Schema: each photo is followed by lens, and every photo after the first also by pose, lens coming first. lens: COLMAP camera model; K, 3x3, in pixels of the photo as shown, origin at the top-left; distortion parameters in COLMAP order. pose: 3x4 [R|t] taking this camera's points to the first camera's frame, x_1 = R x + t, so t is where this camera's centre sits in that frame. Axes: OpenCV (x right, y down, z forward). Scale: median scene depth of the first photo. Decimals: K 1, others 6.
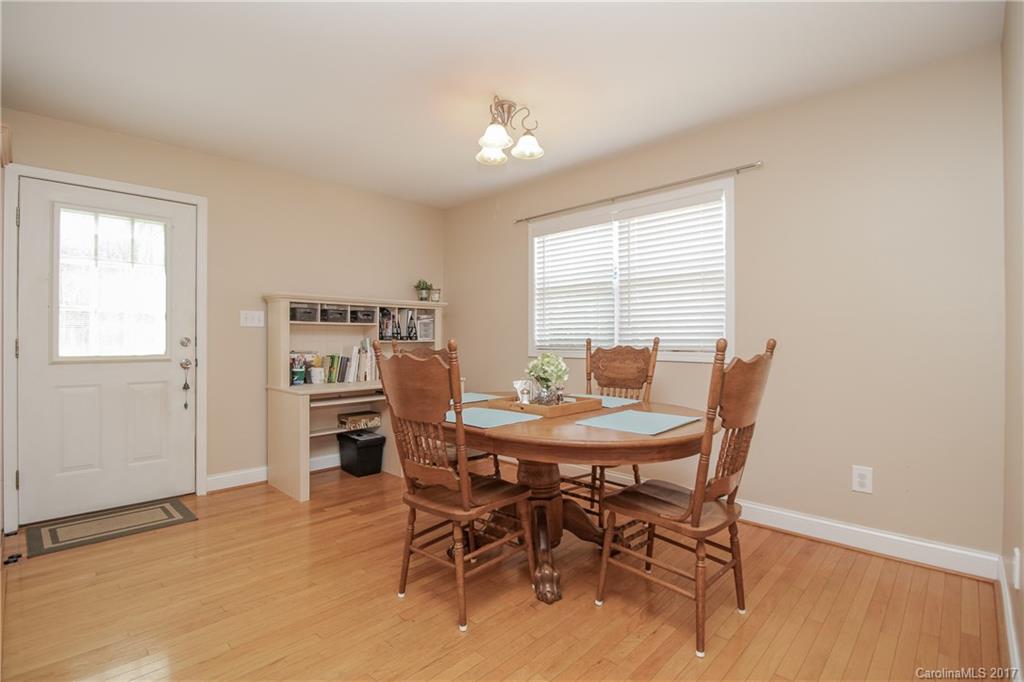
lens RADIAL K [[483.5, 0, 501.3], [0, 483.5, 338.0], [0, 0, 1]] dist [-0.001953, -0.000799]
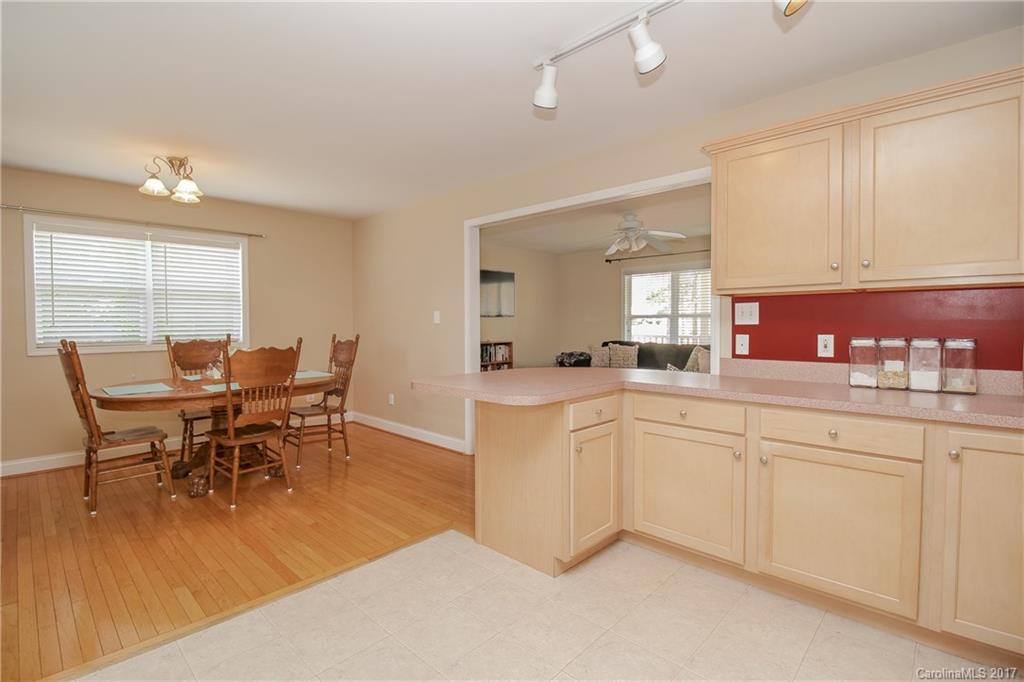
lens RADIAL K [[483.5, 0, 501.3], [0, 483.5, 338.0], [0, 0, 1]] dist [-0.001953, -0.000799]
pose [[-0.006146, -0.032316, 0.999459, -1.178087], [0.001938, 0.999475, 0.032328, -0.032784], [-0.999979, 0.002135, -0.006081, 0.110929]]
